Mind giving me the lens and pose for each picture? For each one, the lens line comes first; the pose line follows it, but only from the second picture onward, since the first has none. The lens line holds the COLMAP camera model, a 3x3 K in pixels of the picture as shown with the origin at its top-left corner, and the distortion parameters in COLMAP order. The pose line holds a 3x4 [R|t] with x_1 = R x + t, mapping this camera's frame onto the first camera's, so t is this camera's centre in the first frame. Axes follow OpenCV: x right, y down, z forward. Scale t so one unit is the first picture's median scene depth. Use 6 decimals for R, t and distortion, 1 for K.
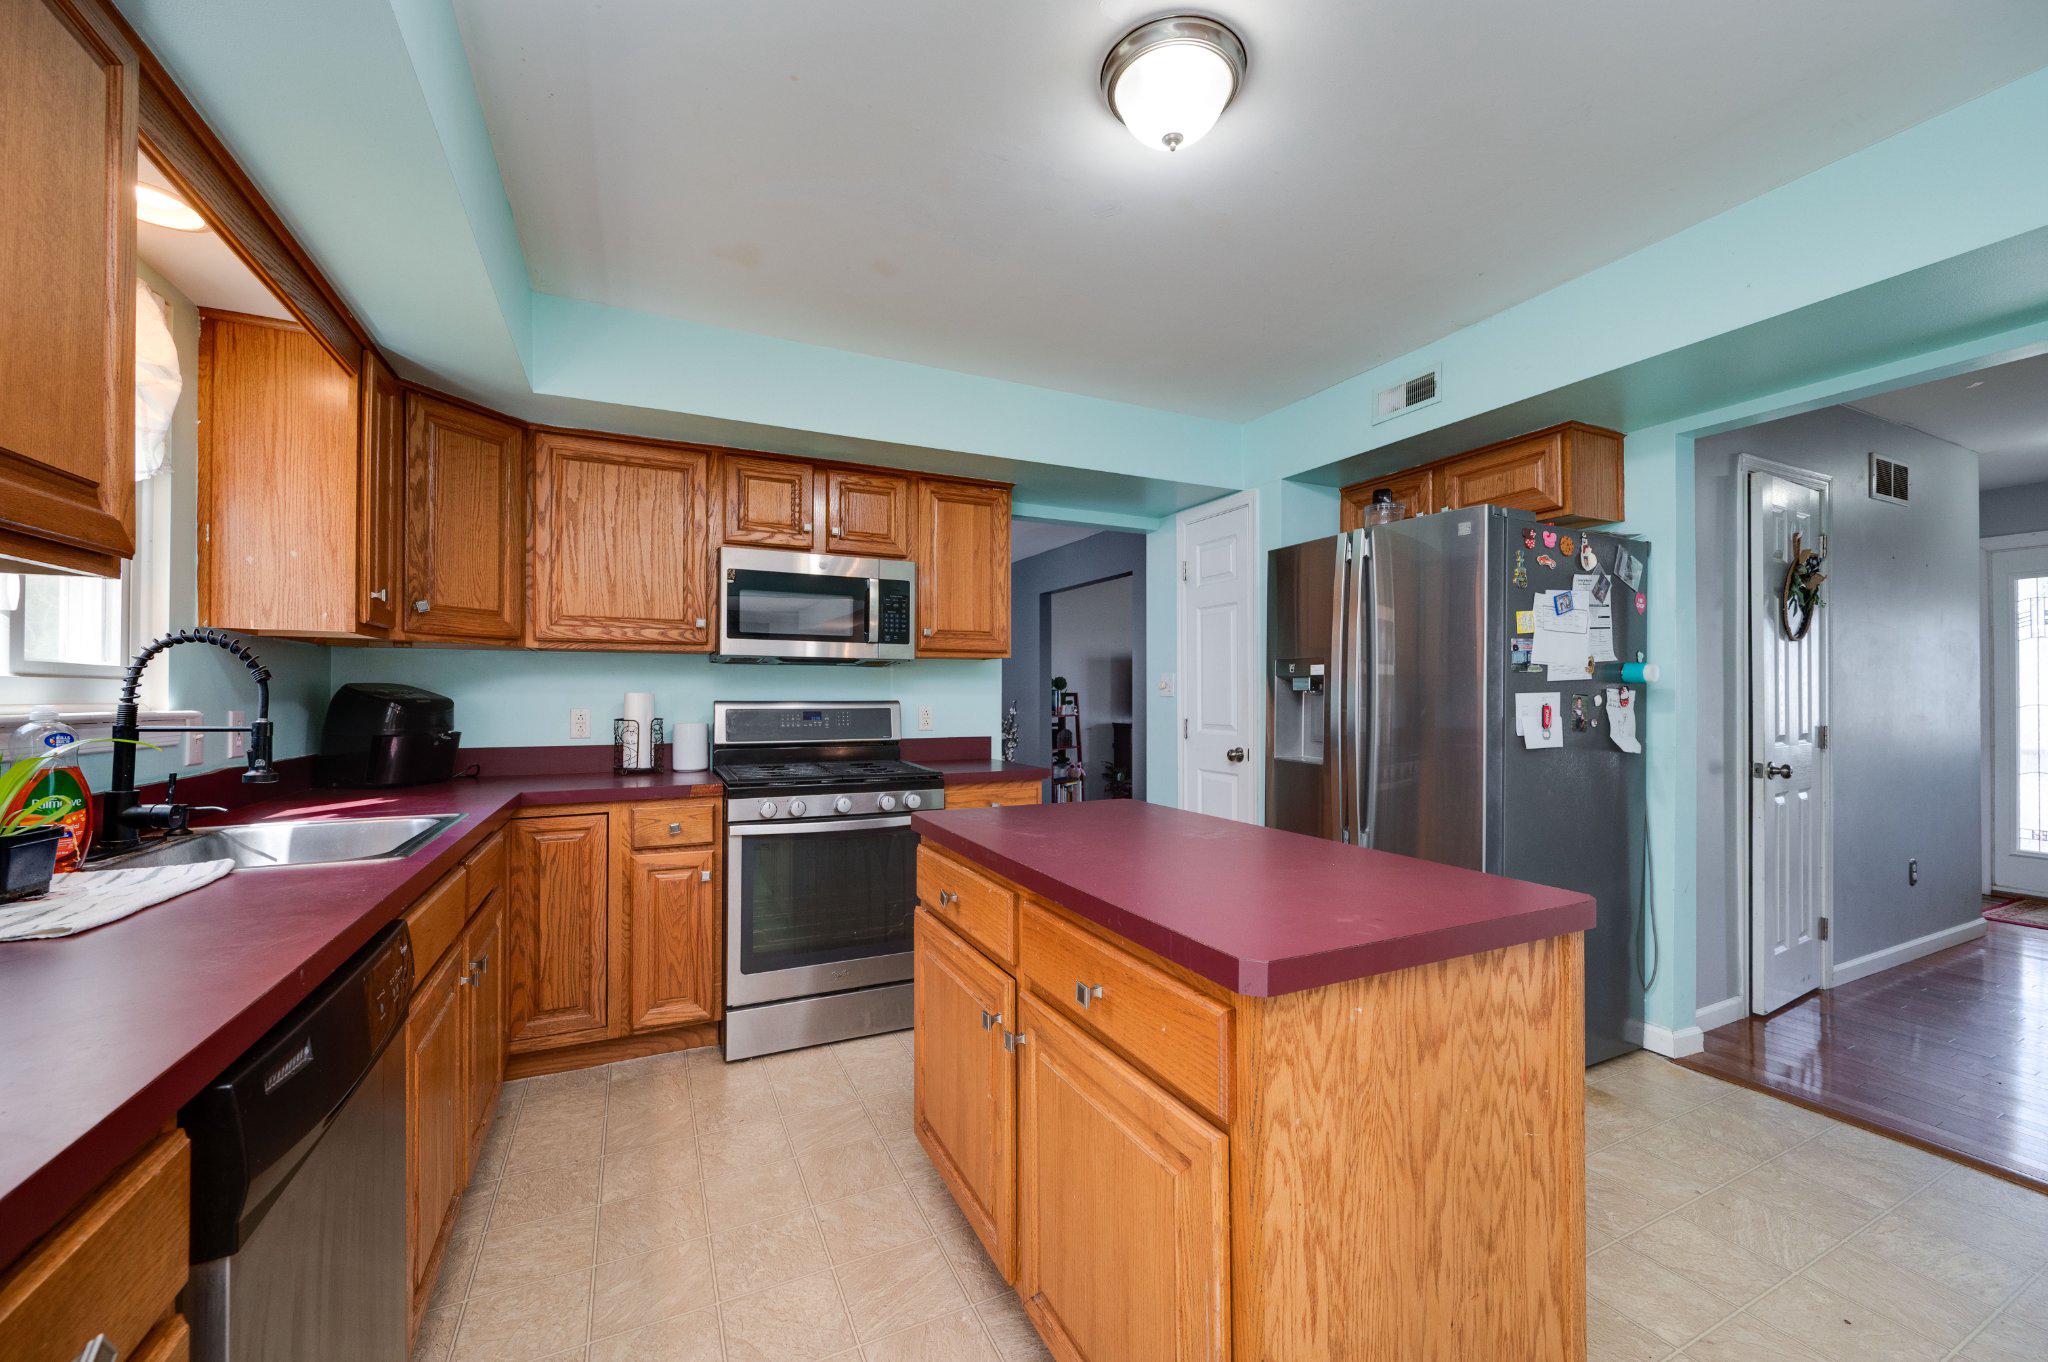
lens RADIAL K [[819.4, 0, 1038.0], [0, 819.4, 685.8], [0, 0, 1]] dist [-0.002786, 0.000185]
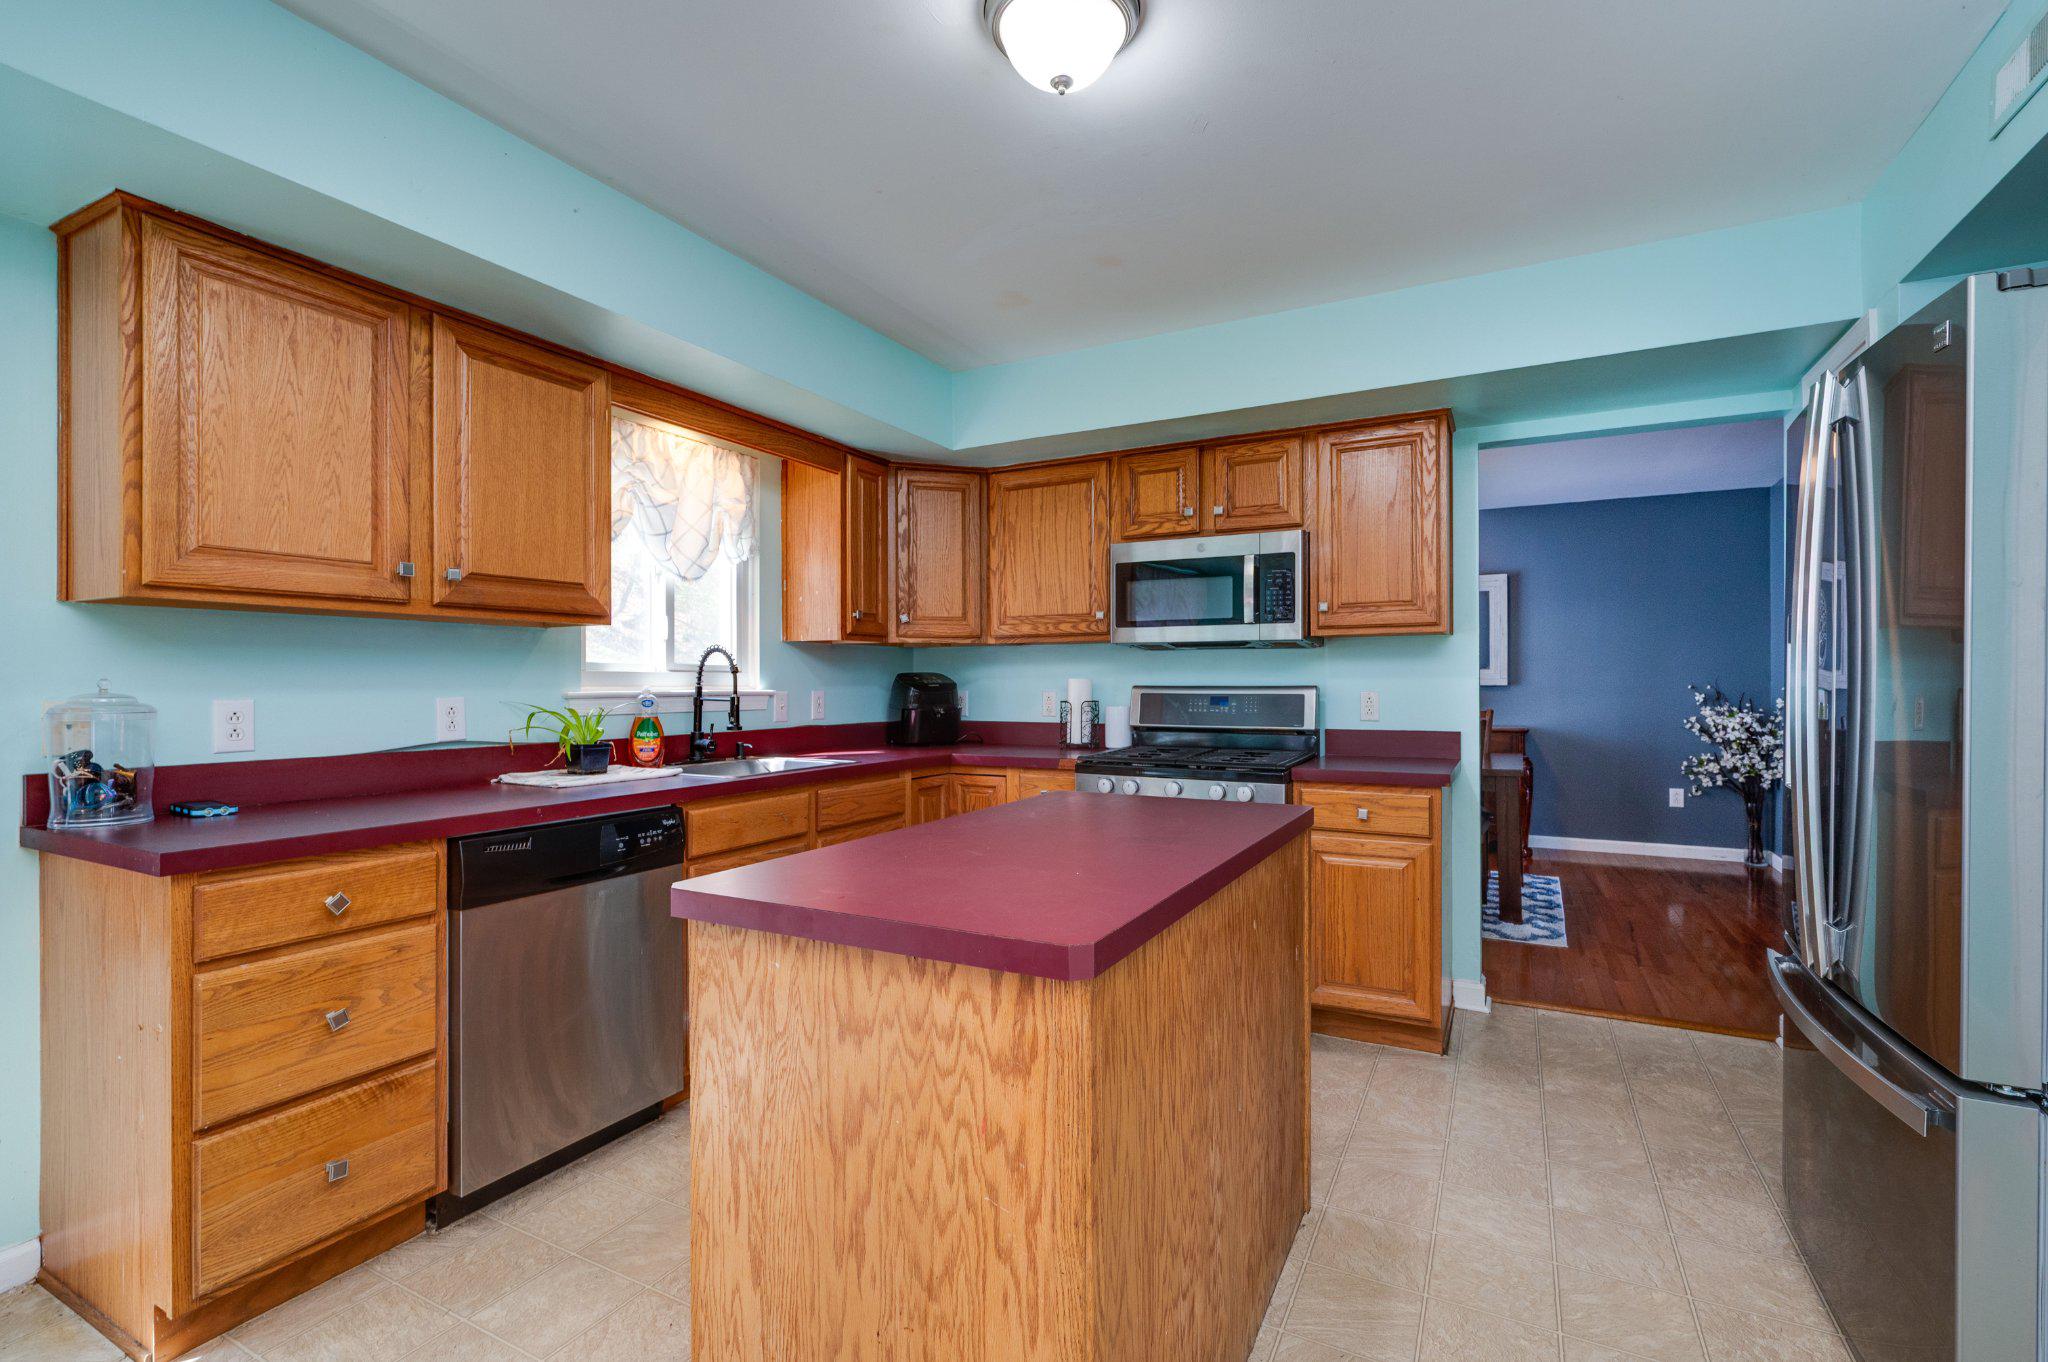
lens RADIAL K [[916.7, 0, 1025.1], [0, 916.7, 686.3], [0, 0, 1]] dist [0.002824, 0.000240]
pose [[0.585160, 0.000790, -0.810917, 0.598474], [0.012840, 0.999865, 0.010239, 0.006239], [0.810816, -0.016404, 0.585071, 0.212205]]
